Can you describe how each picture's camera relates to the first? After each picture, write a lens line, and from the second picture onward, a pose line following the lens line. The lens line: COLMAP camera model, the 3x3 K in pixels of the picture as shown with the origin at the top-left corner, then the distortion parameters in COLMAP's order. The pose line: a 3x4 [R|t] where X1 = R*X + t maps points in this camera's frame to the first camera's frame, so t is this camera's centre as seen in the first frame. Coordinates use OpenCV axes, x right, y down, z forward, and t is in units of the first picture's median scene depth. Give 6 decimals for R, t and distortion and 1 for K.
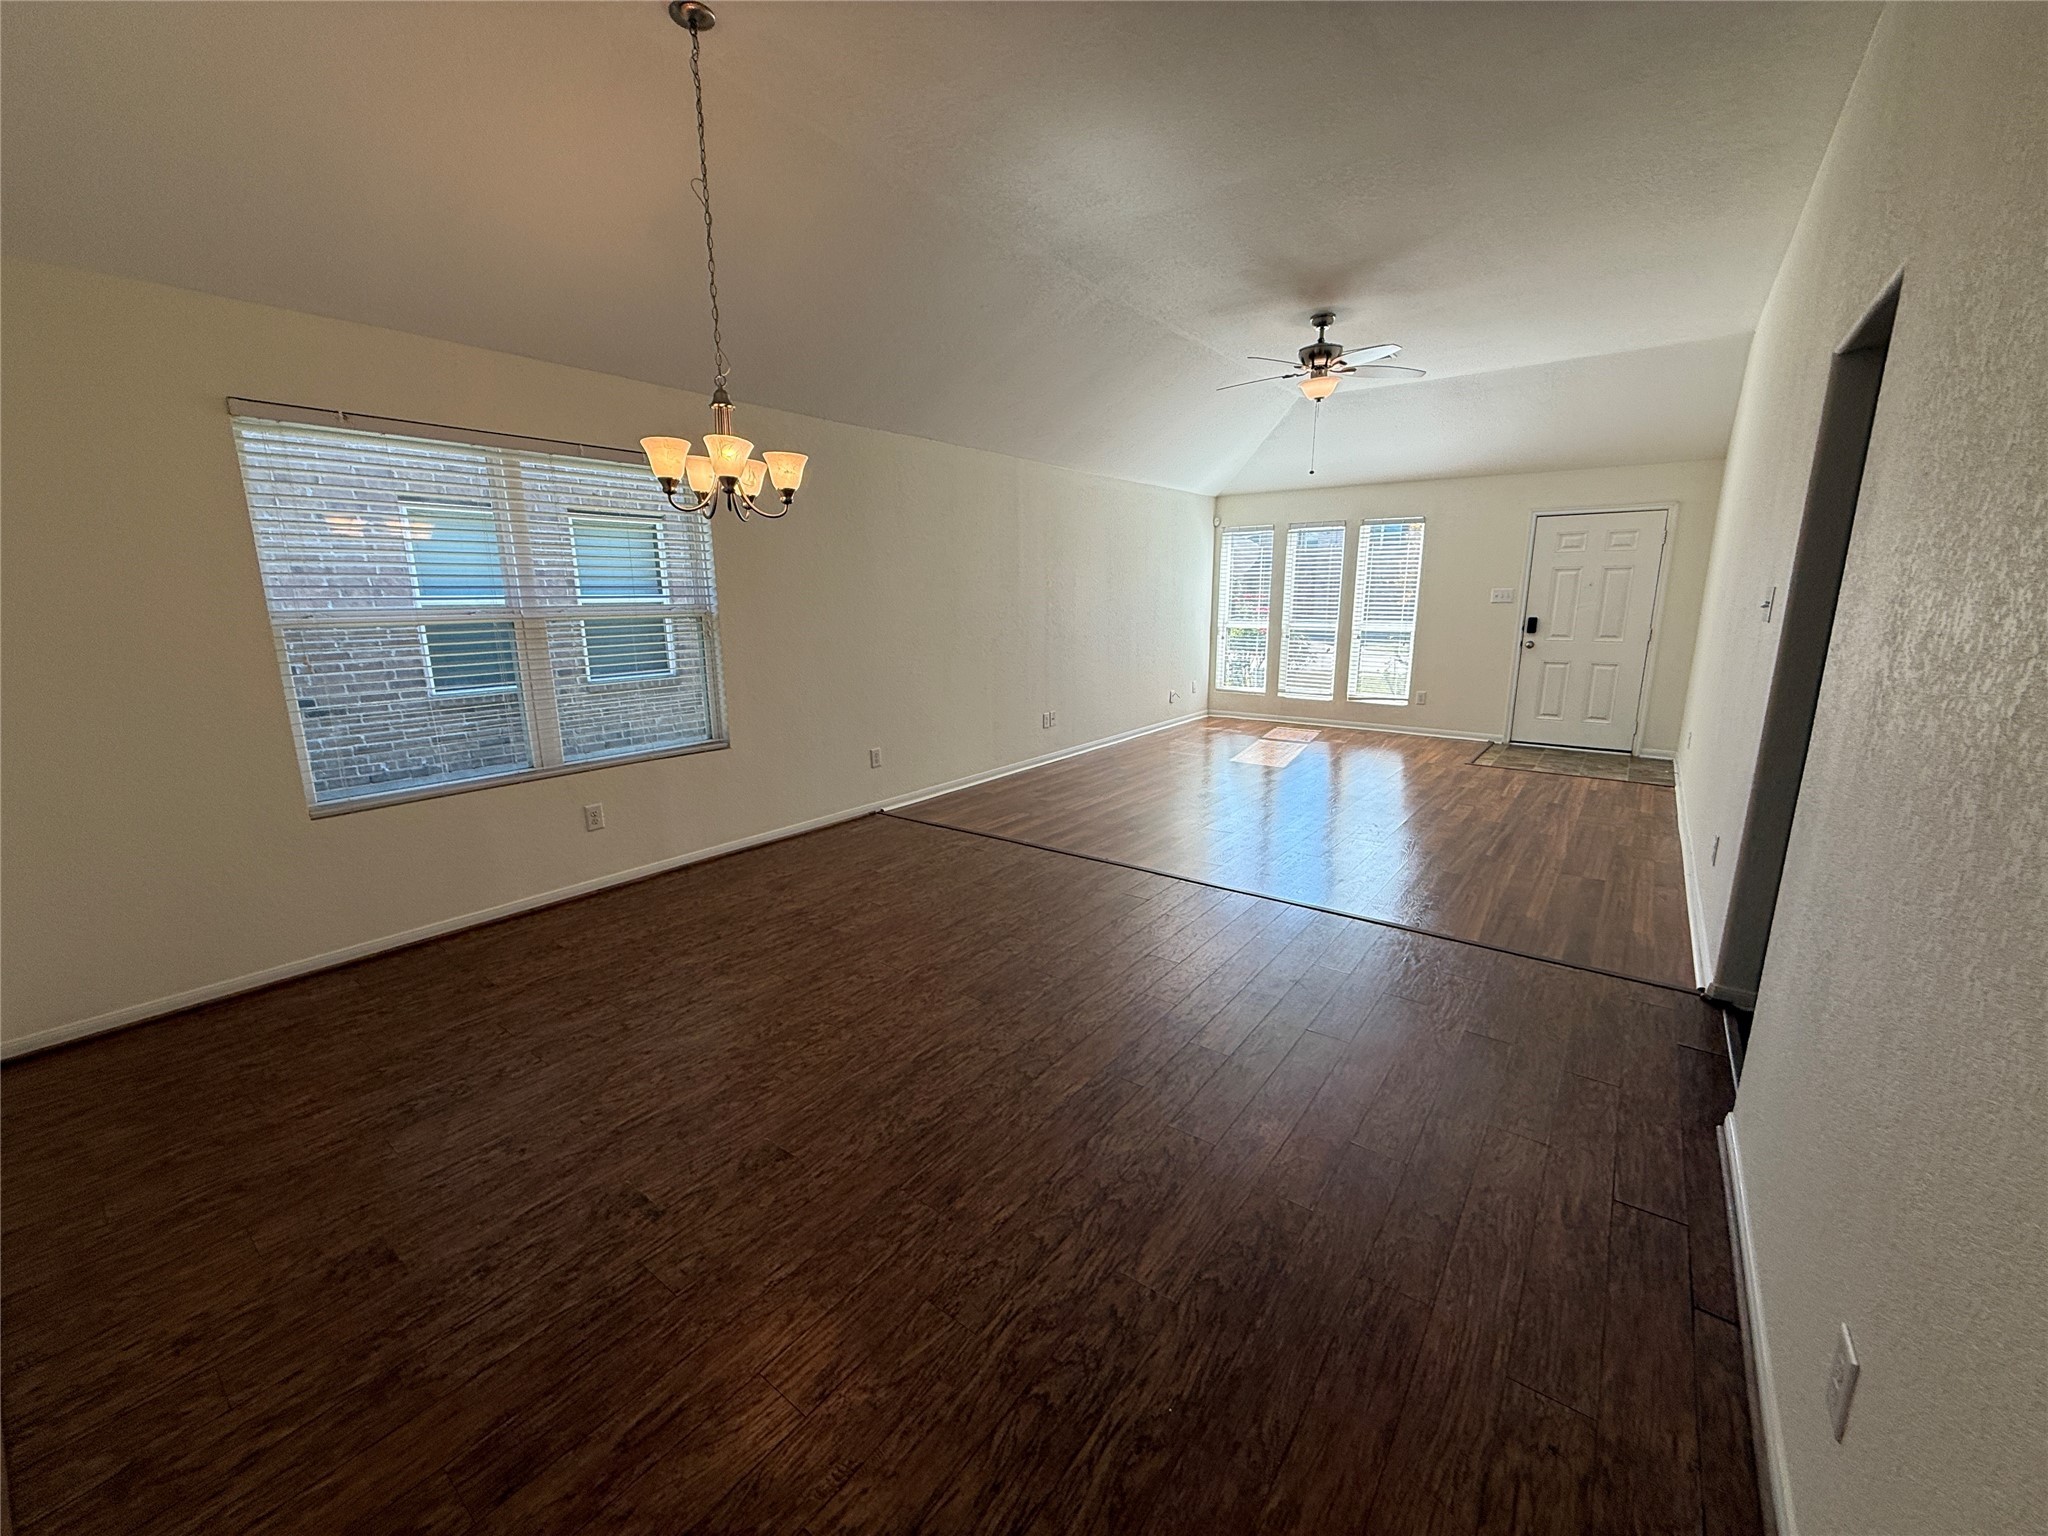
lens RADIAL K [[812.1, 0, 1022.1], [0, 812.1, 772.2], [0, 0, 1]] dist [0.002385, -0.000697]
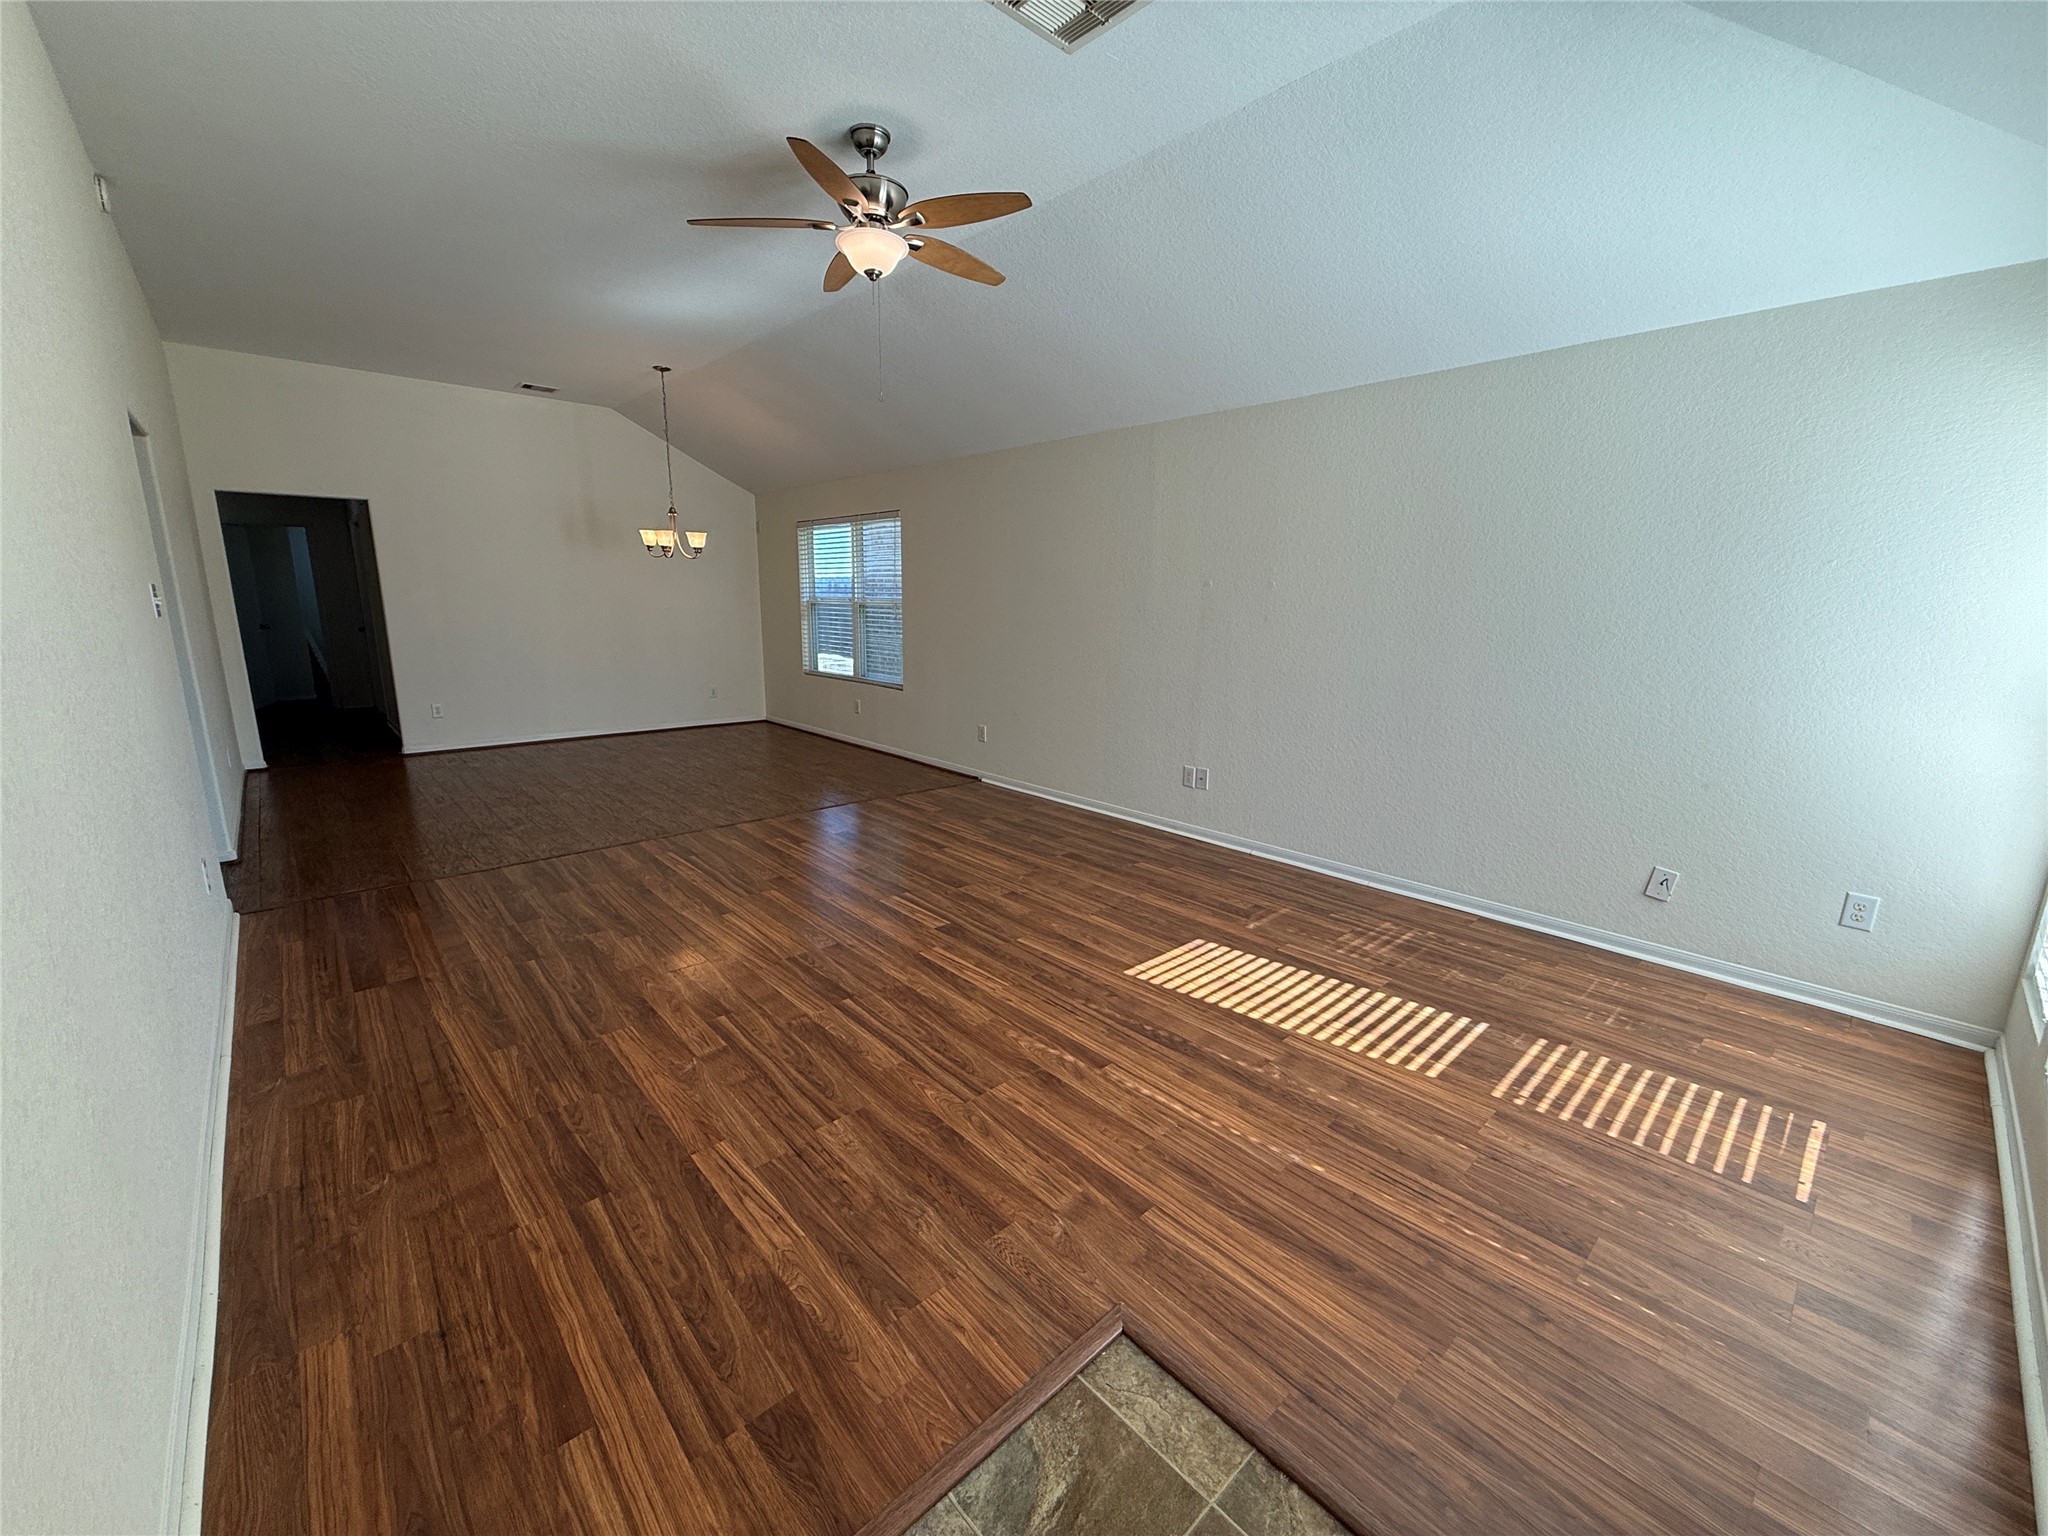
lens RADIAL K [[812.1, 0, 1019.0], [0, 812.1, 765.3], [0, 0, 1]] dist [0.002385, -0.000697]
pose [[-0.183654, 0.205553, -0.961259, 1.194385], [-0.223866, 0.943449, 0.244516, -0.344432], [0.957160, 0.260100, -0.127252, 1.518935]]
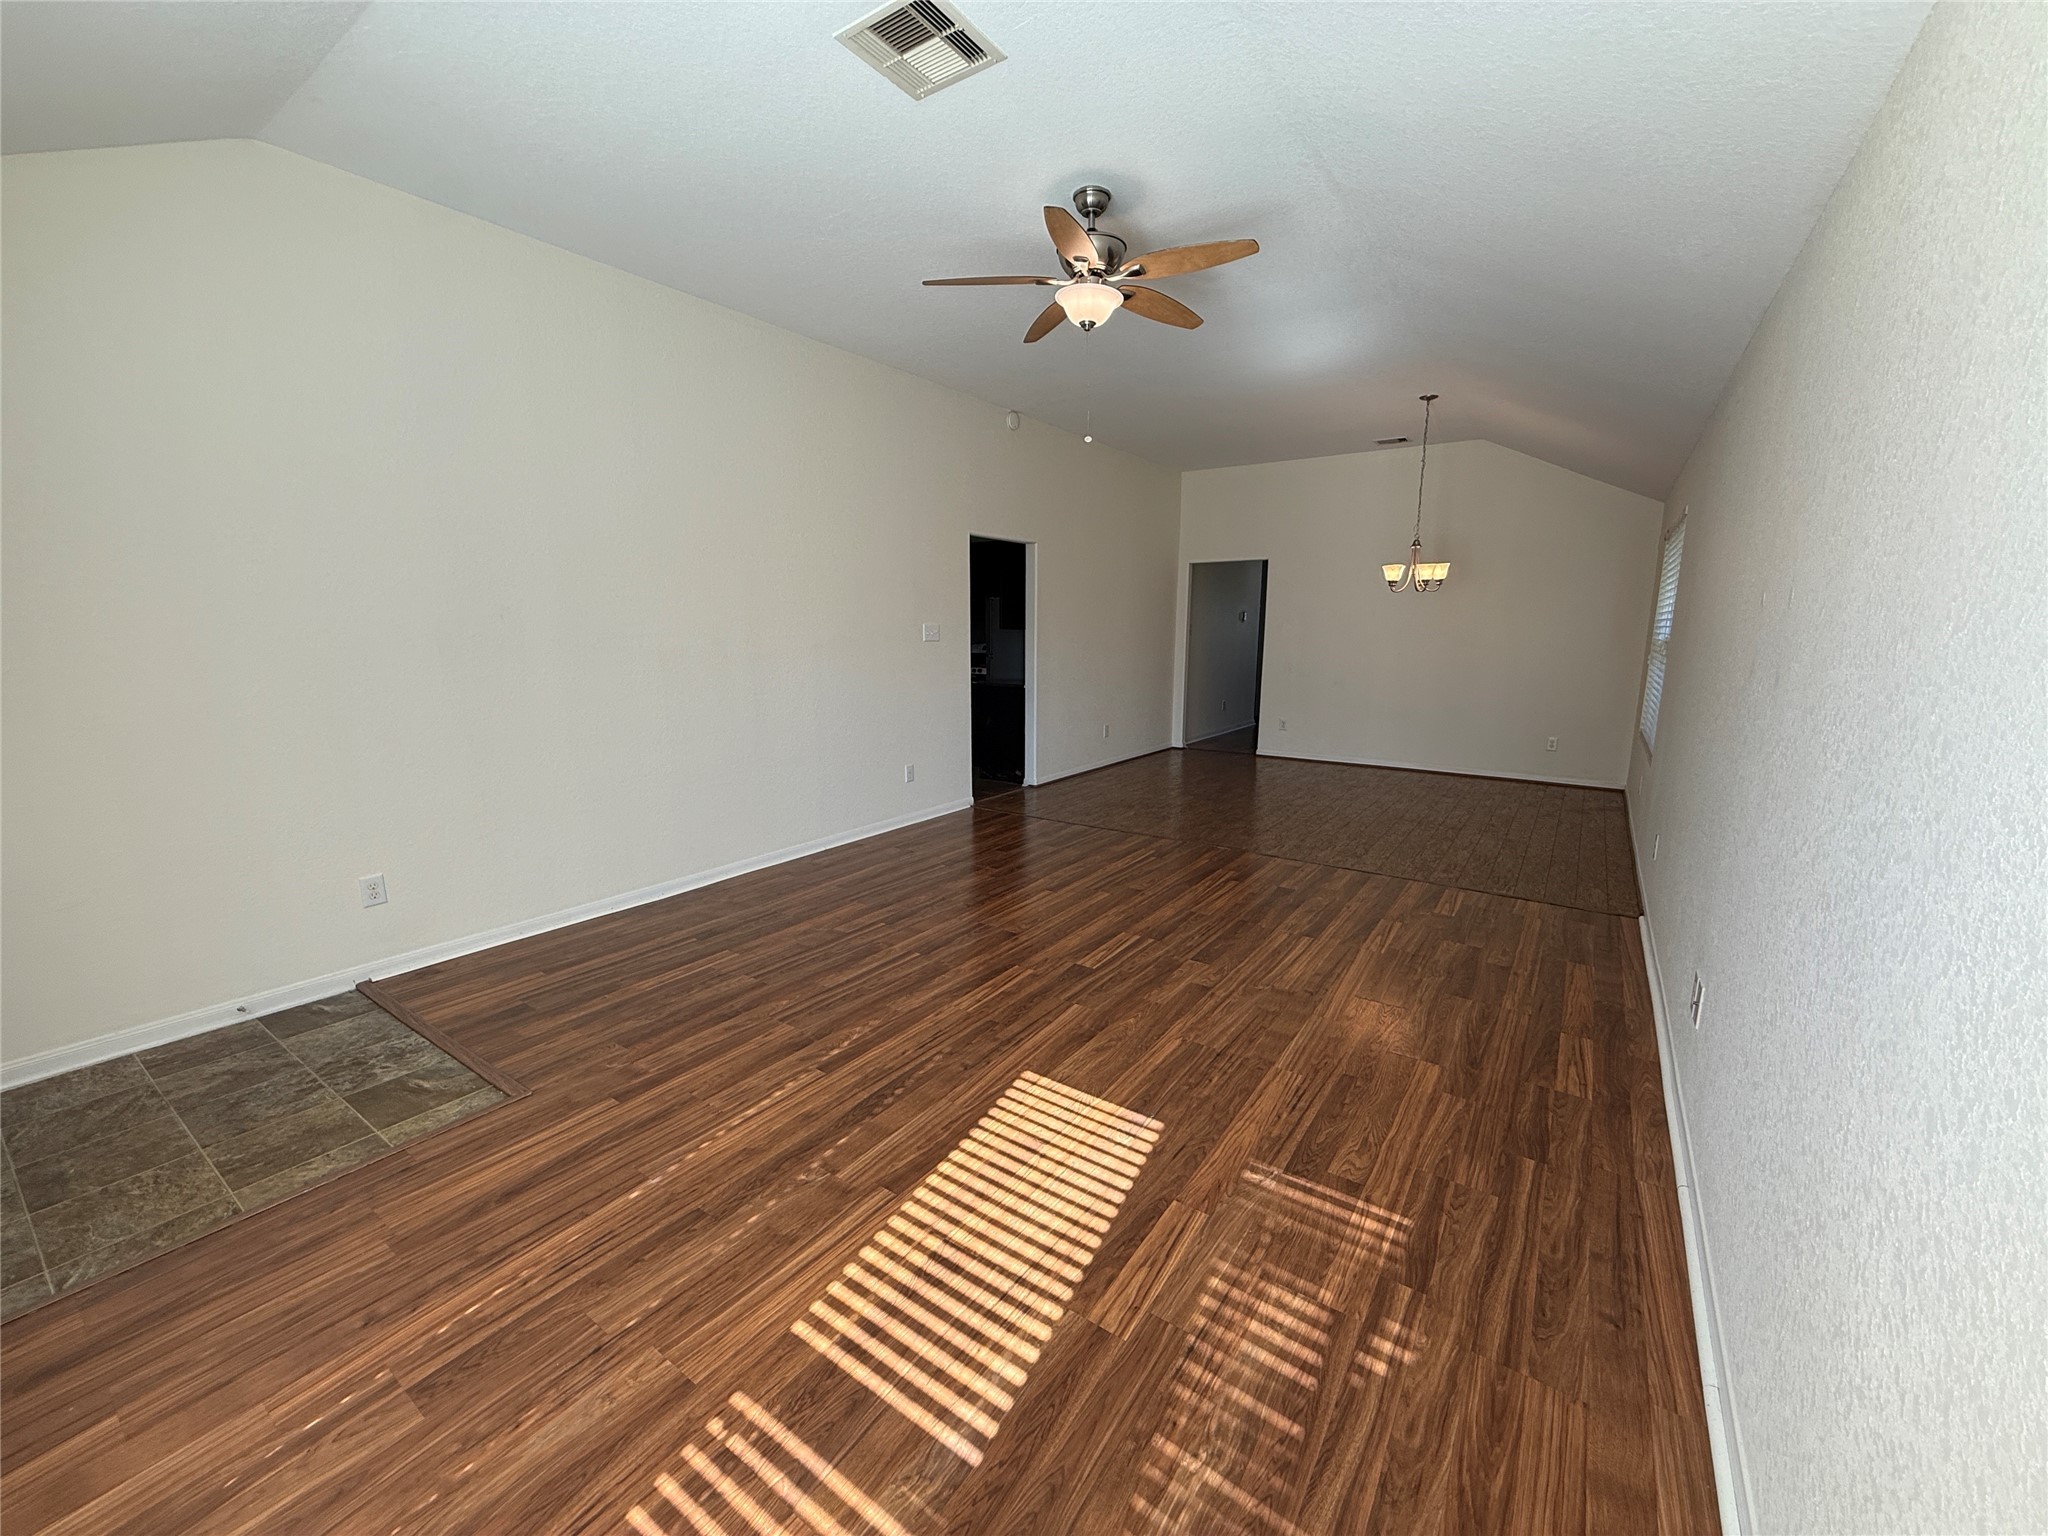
lens RADIAL K [[812.1, 0, 1021.5], [0, 812.1, 765.0], [0, 0, 1]] dist [0.002385, -0.000697]
pose [[-0.999221, 0.009259, -0.038352, 0.533382], [-0.005991, 0.925196, 0.379442, -0.456929], [0.038996, 0.379376, -0.924420, 2.046178]]
